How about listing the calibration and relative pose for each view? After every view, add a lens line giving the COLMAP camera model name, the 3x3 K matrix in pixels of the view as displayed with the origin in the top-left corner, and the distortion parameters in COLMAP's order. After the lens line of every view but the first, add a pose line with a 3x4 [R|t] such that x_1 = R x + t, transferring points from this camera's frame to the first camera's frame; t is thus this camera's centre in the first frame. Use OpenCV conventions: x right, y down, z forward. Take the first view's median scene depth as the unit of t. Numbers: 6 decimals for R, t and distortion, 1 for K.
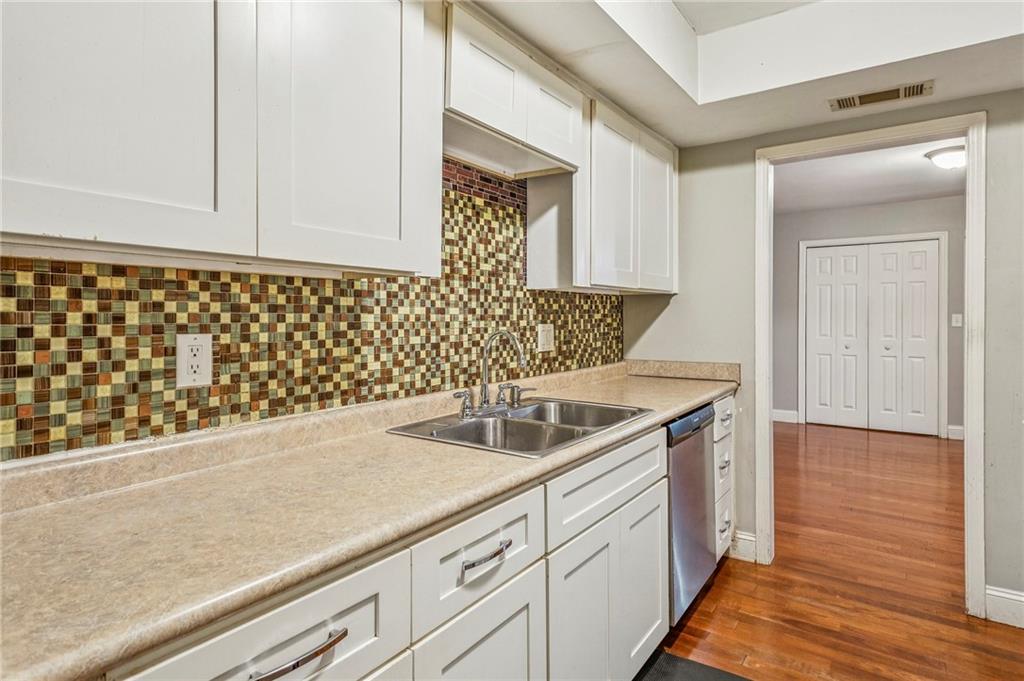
lens RADIAL K [[537.3, 0, 524.6], [0, 537.3, 324.9], [0, 0, 1]] dist [-0.003838, -0.000076]
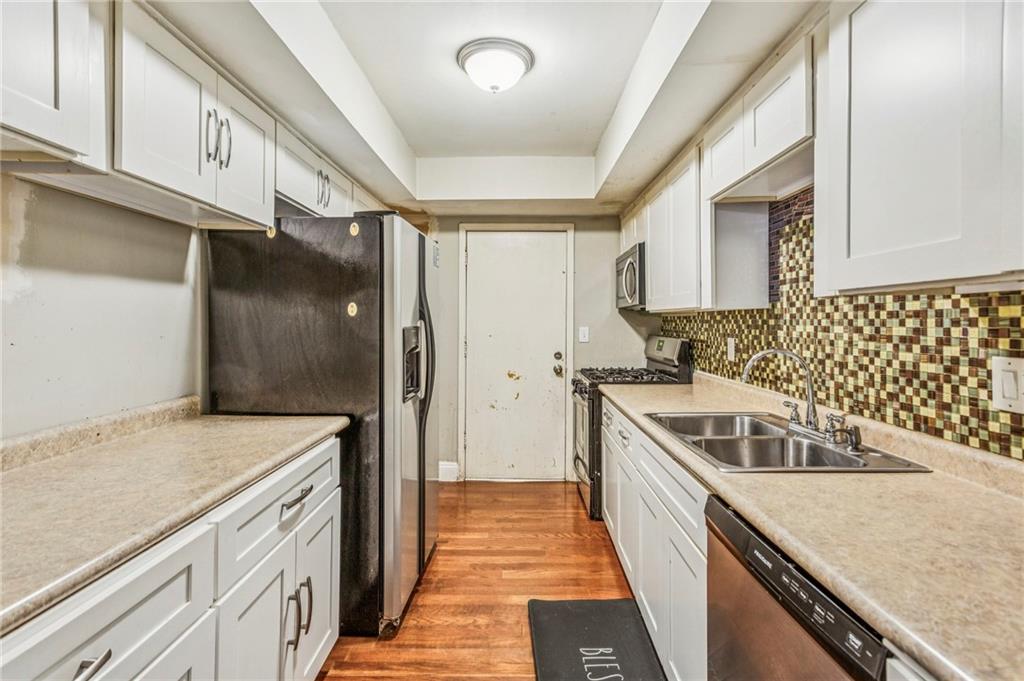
lens RADIAL K [[491.9, 0, 520.8], [0, 491.9, 318.6], [0, 0, 1]] dist [0.015005, 0.000205]
pose [[-0.816474, 0.001852, -0.577379, 0.844831], [-0.003653, 0.999958, 0.008372, -0.050162], [0.577371, 0.008945, -0.816433, 1.378822]]
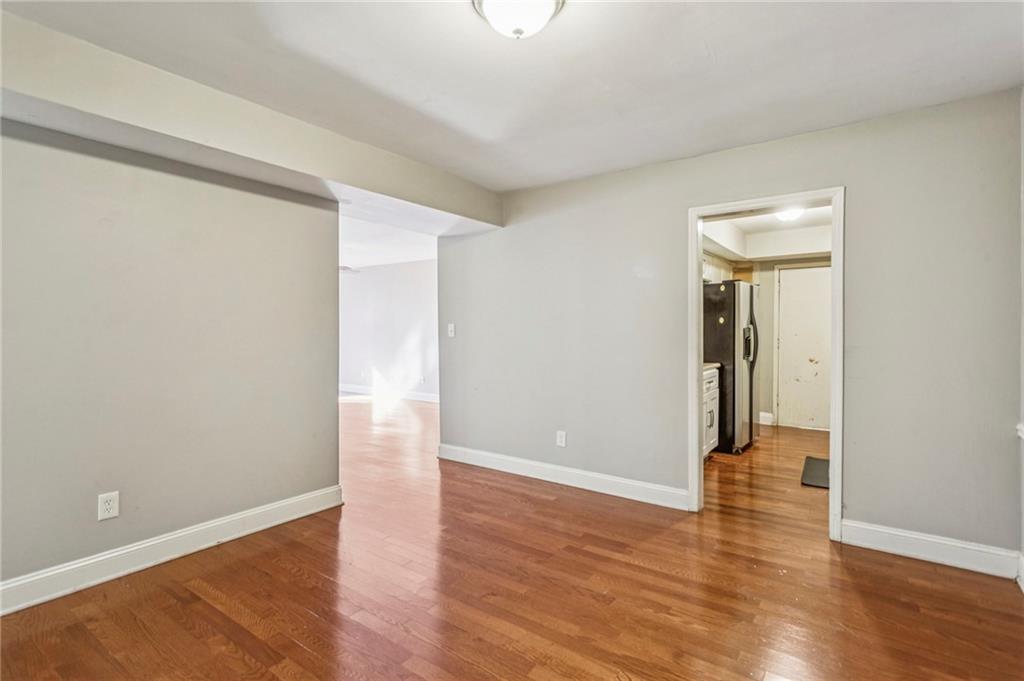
lens RADIAL K [[491.2, 0, 512.2], [0, 491.2, 335.4], [0, 0, 1]] dist [0.003551, 0.000226]
pose [[-0.999859, 0.006235, 0.015607, 1.401038], [0.006680, 0.999567, 0.028669, -0.059281], [-0.015422, 0.028769, -0.999467, 2.524398]]
